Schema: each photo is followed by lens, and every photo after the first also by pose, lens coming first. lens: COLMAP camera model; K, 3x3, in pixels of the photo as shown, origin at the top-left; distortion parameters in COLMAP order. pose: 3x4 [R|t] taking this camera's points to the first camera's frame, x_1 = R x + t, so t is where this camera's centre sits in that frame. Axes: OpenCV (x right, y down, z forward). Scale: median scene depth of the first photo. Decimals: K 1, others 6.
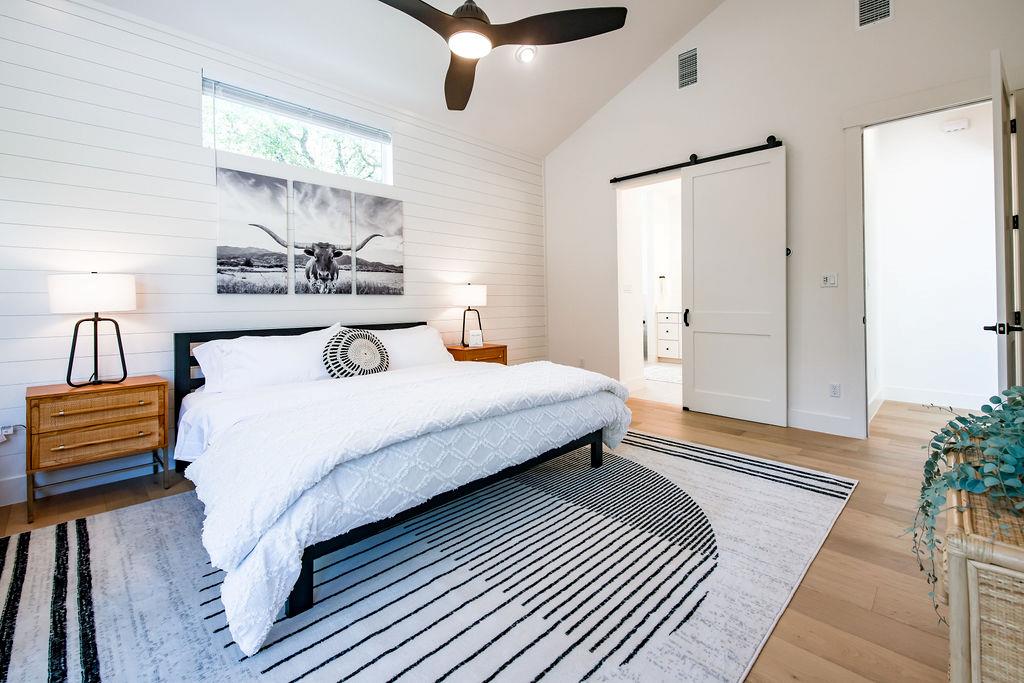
lens RADIAL K [[454.9, 0, 514.3], [0, 454.9, 301.2], [0, 0, 1]] dist [0.000852, -0.000163]
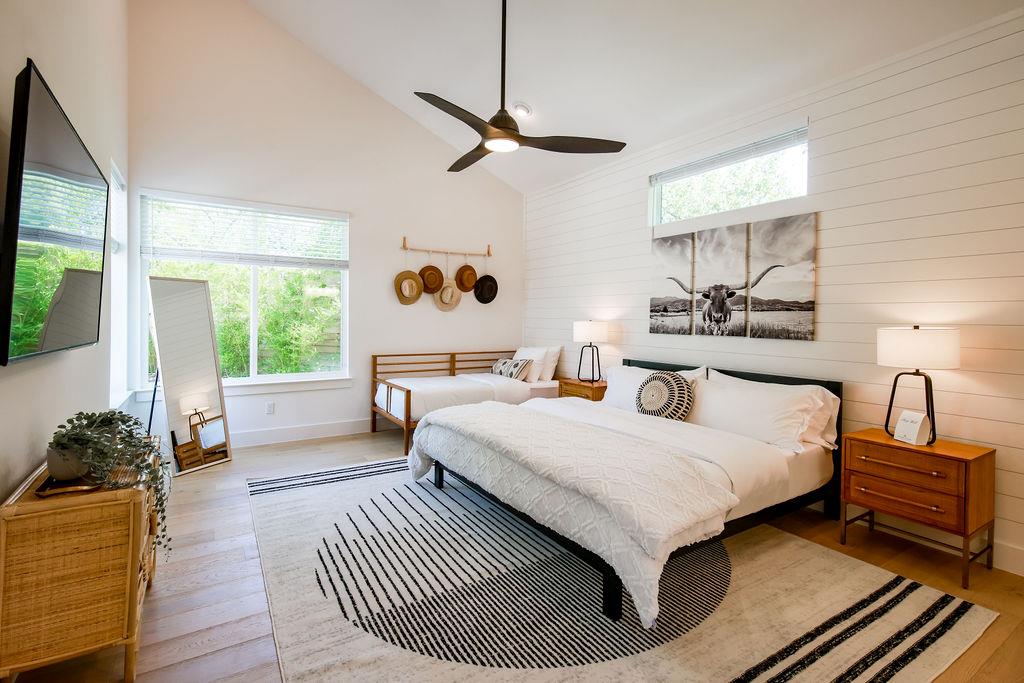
lens RADIAL K [[468.4, 0, 512.0], [0, 468.4, 324.8], [0, 0, 1]] dist [0.001979, 0.000086]
pose [[-0.230437, 0.019197, -0.972898, 0.692320], [-0.006394, 0.999754, 0.021241, -0.059581], [0.973066, 0.011115, -0.230258, 0.801274]]
